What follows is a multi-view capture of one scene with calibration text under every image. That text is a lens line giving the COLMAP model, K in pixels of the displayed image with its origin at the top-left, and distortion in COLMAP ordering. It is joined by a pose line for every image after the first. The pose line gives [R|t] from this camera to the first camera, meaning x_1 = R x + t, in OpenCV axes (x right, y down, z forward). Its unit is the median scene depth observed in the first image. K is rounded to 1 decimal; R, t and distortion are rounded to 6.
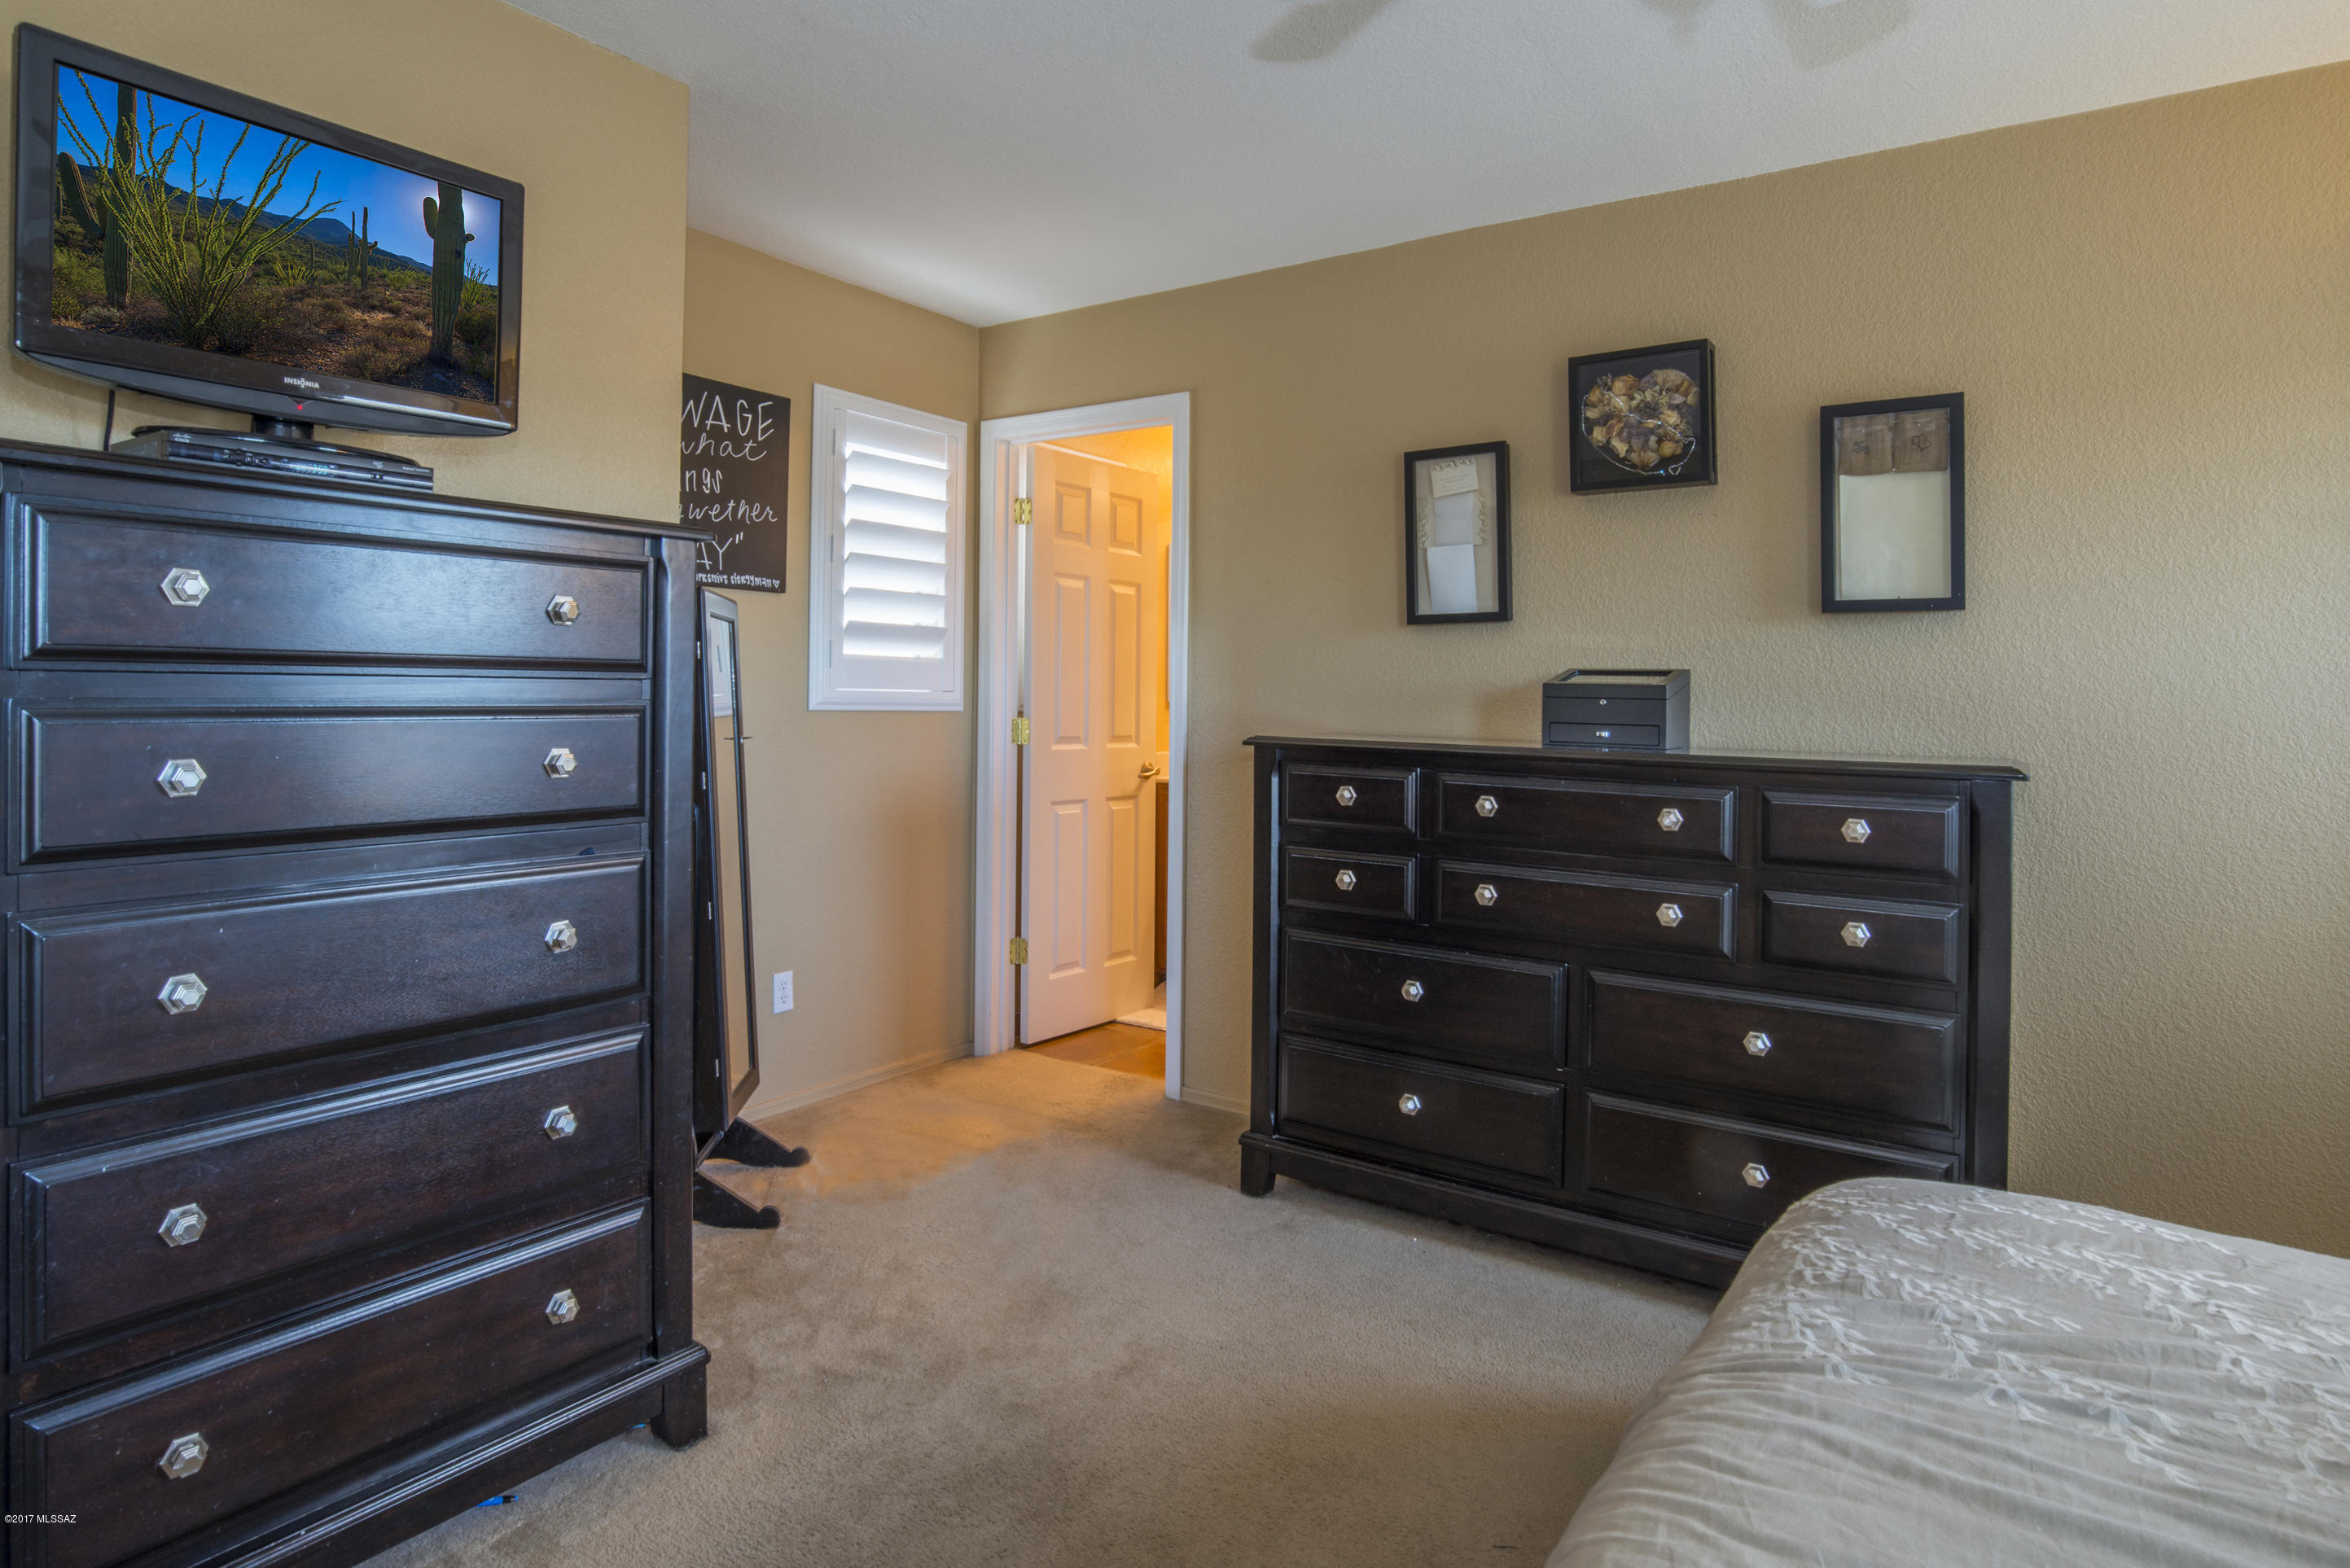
lens RADIAL K [[1158.7, 0, 1177.7], [0, 1158.7, 645.5], [0, 0, 1]] dist [-0.002063, 0.001628]
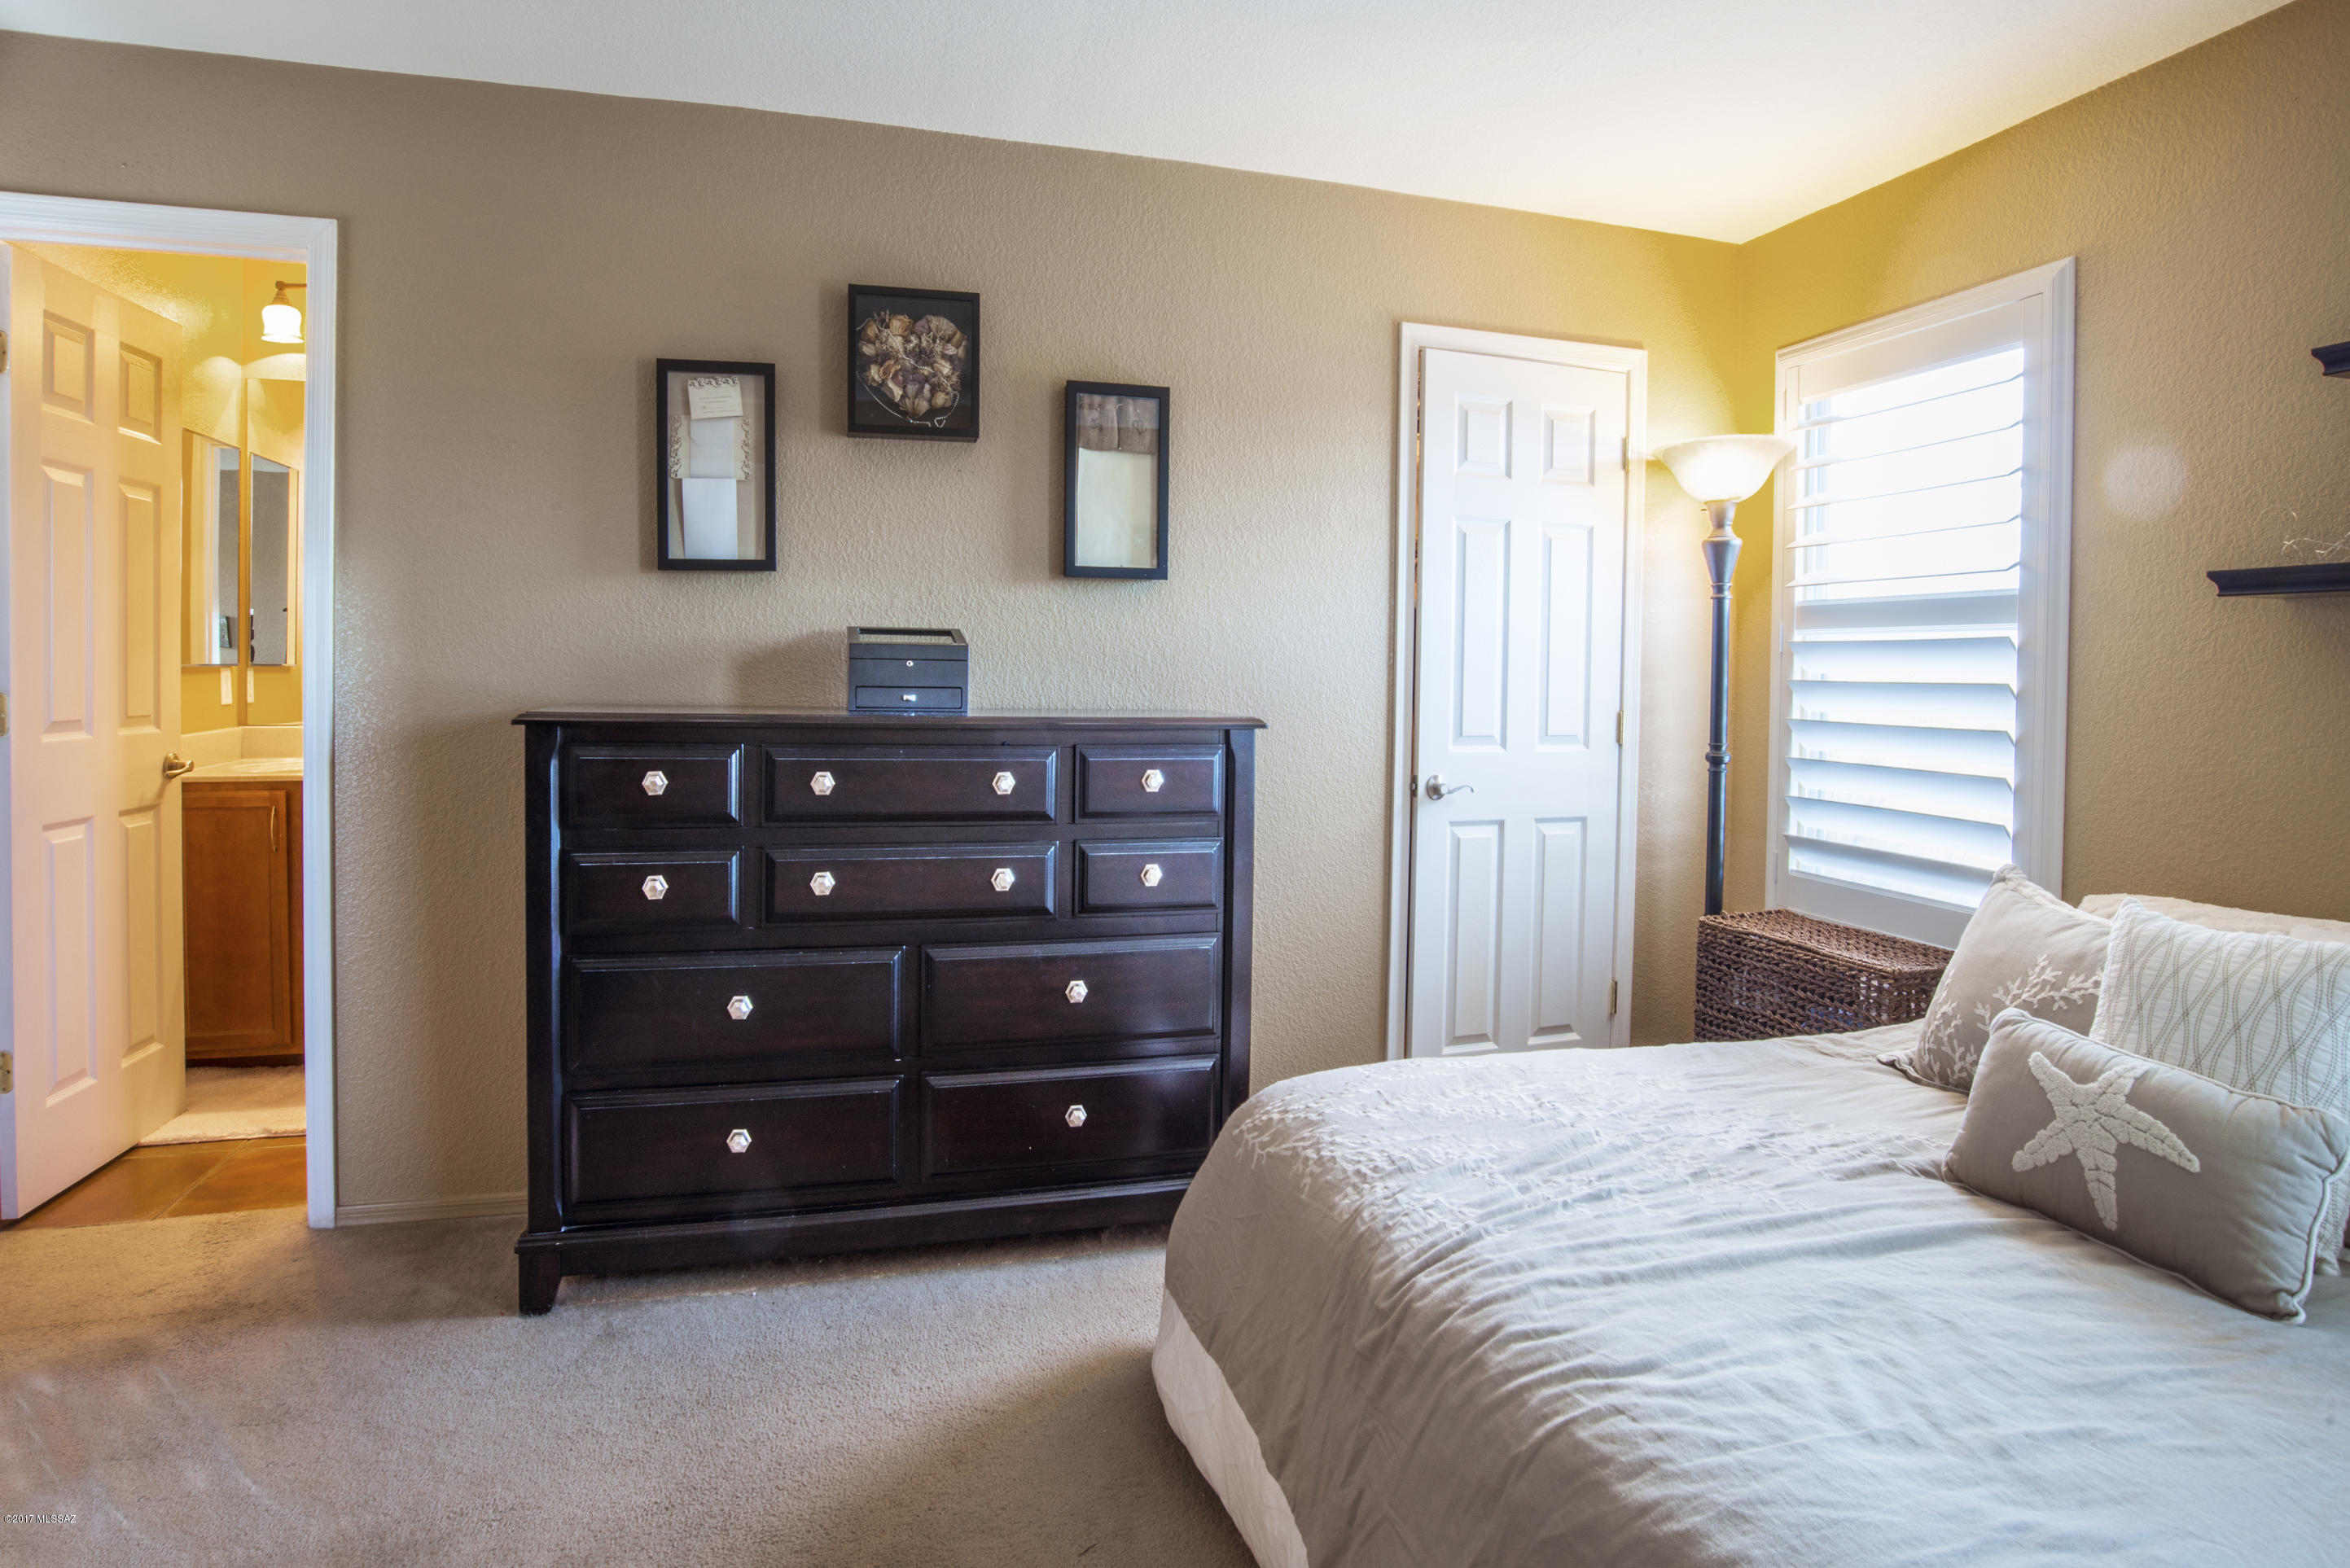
lens RADIAL K [[1268.7, 0, 1172.4], [0, 1268.7, 635.5], [0, 0, 1]] dist [-0.041762, 0.001388]
pose [[0.687844, 0.009972, 0.725790, -0.213990], [-0.032612, 0.999320, 0.017177, 0.001677], [-0.725125, -0.035485, 0.687702, 0.135212]]
